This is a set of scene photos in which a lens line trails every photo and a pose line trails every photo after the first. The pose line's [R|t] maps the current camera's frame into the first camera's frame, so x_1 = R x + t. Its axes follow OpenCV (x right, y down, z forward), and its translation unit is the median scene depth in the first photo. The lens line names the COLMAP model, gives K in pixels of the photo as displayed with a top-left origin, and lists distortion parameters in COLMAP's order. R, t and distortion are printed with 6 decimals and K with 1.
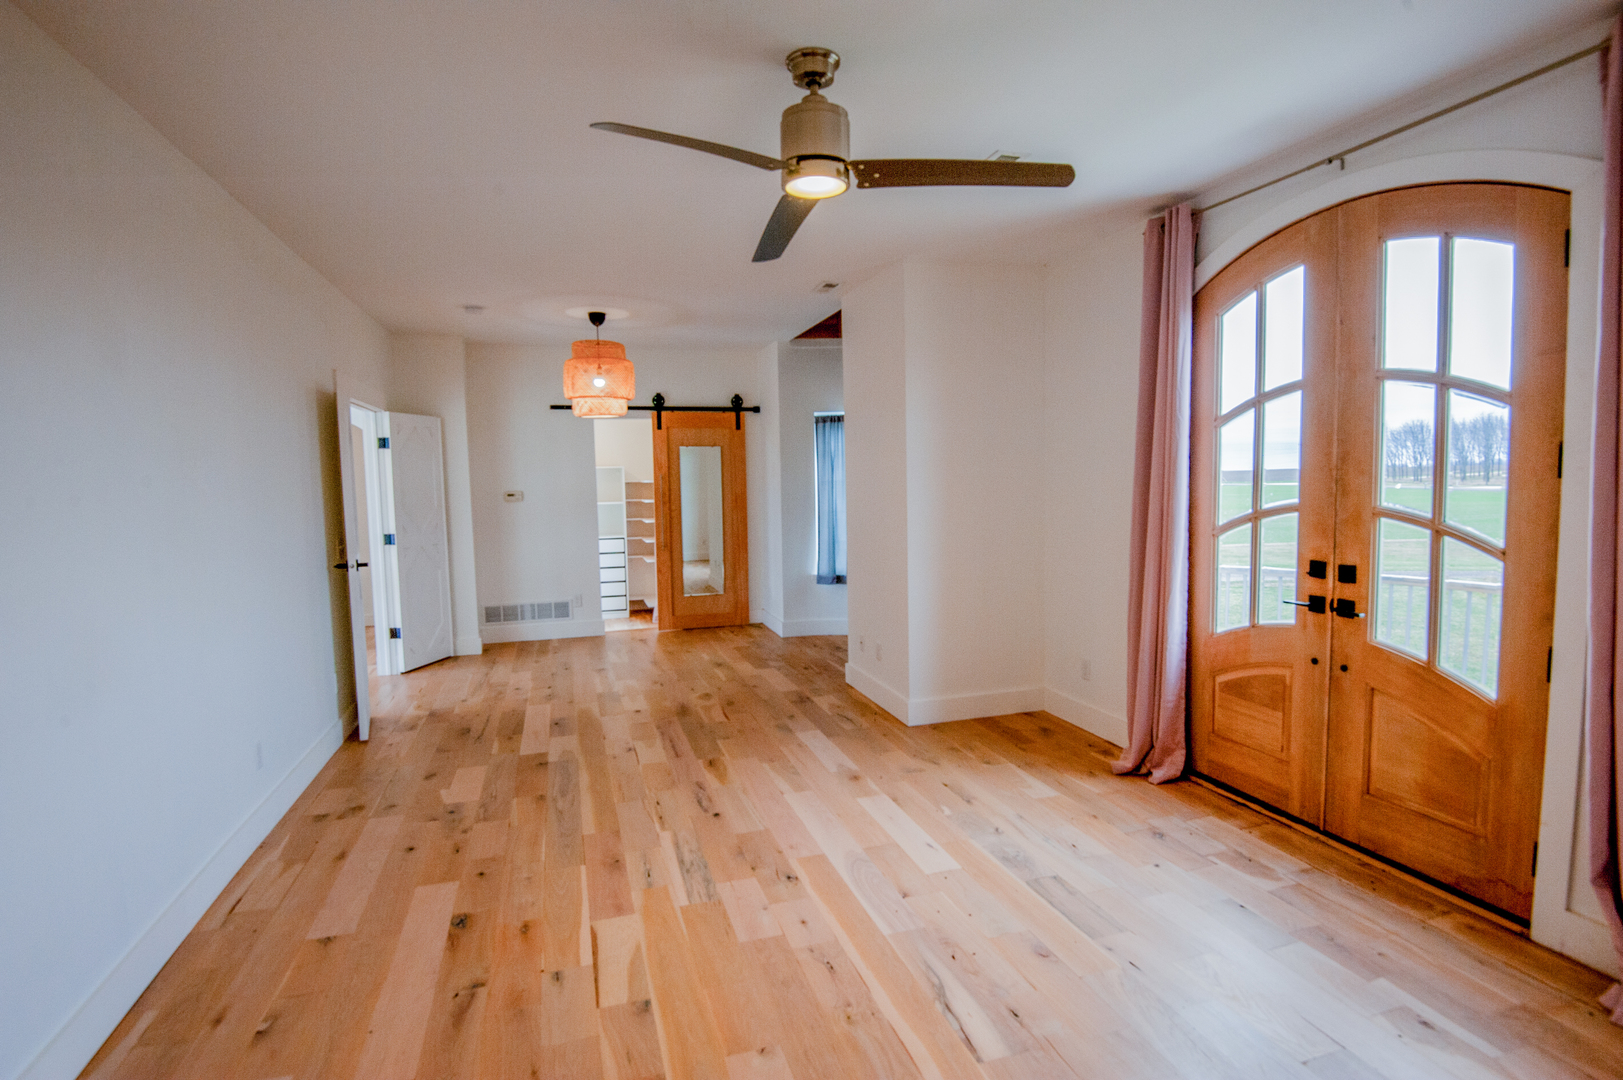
lens RADIAL K [[836.0, 0, 812.4], [0, 836.0, 539.1], [0, 0, 1]] dist [-0.022788, -0.001656]
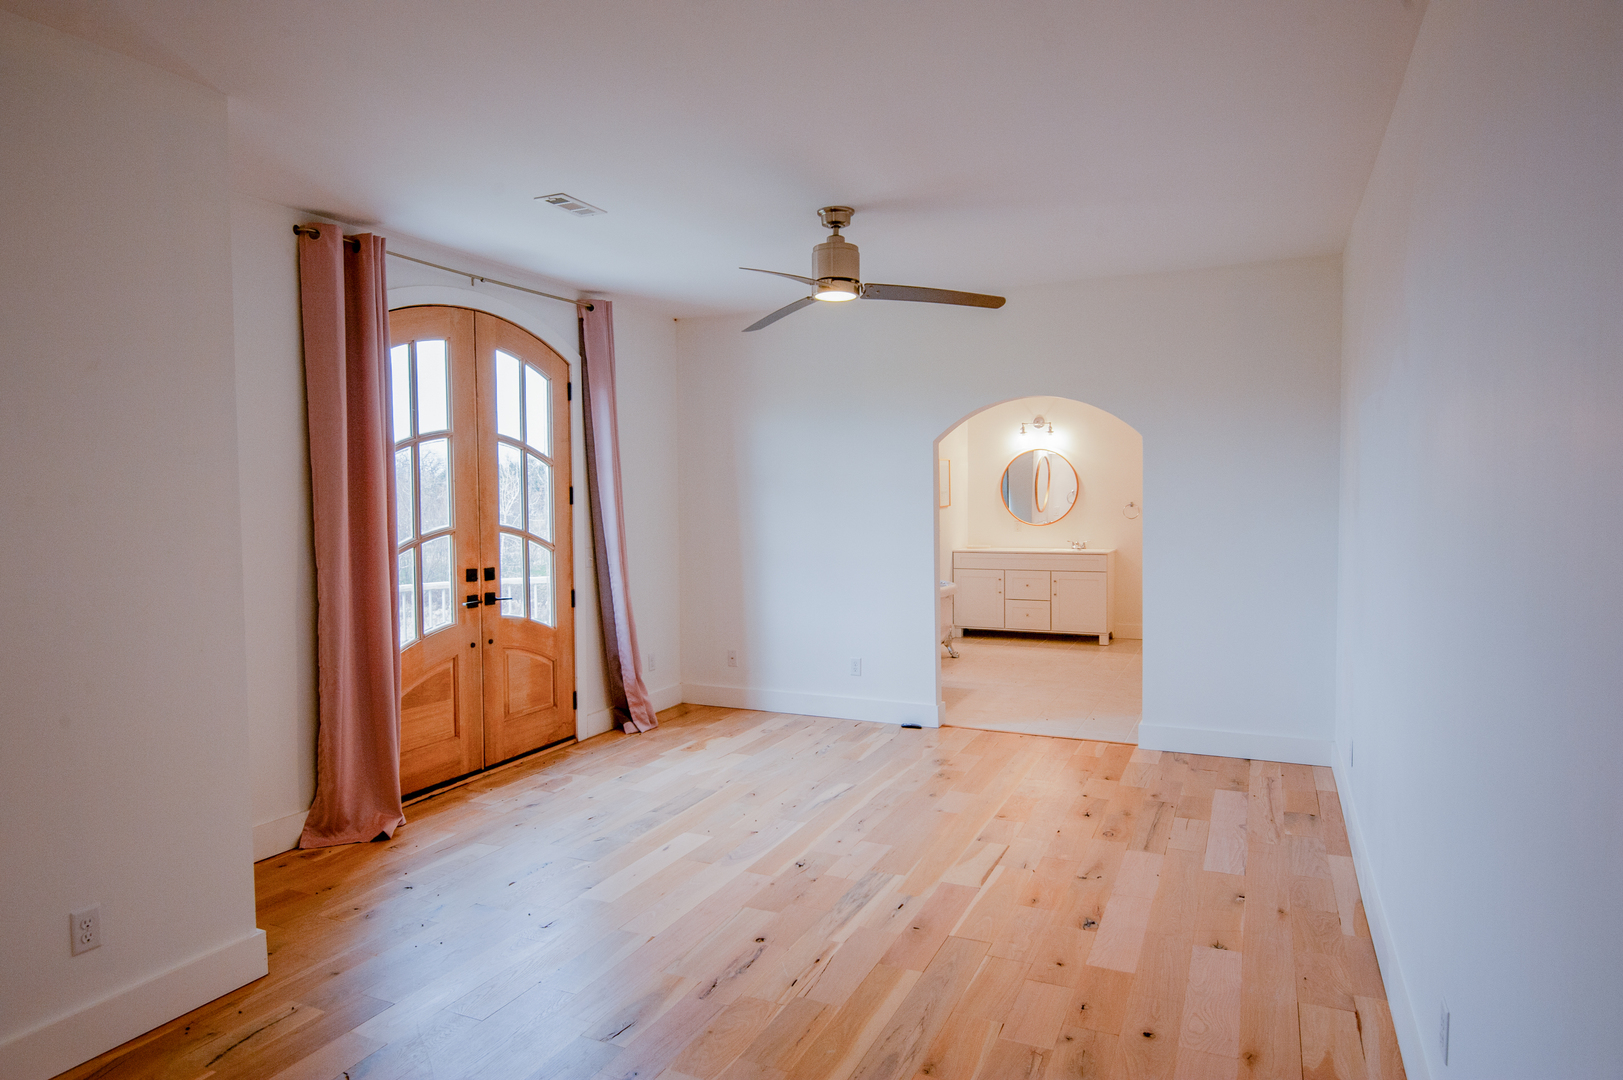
lens RADIAL K [[1024.2, 0, 810.7], [0, 1024.2, 540.8], [0, 0, 1]] dist [0.004834, -0.001283]
pose [[-0.757407, -0.005617, 0.652919, -0.890831], [0.073974, 0.992787, 0.094353, -0.135748], [-0.648740, 0.119763, -0.751528, 1.910453]]
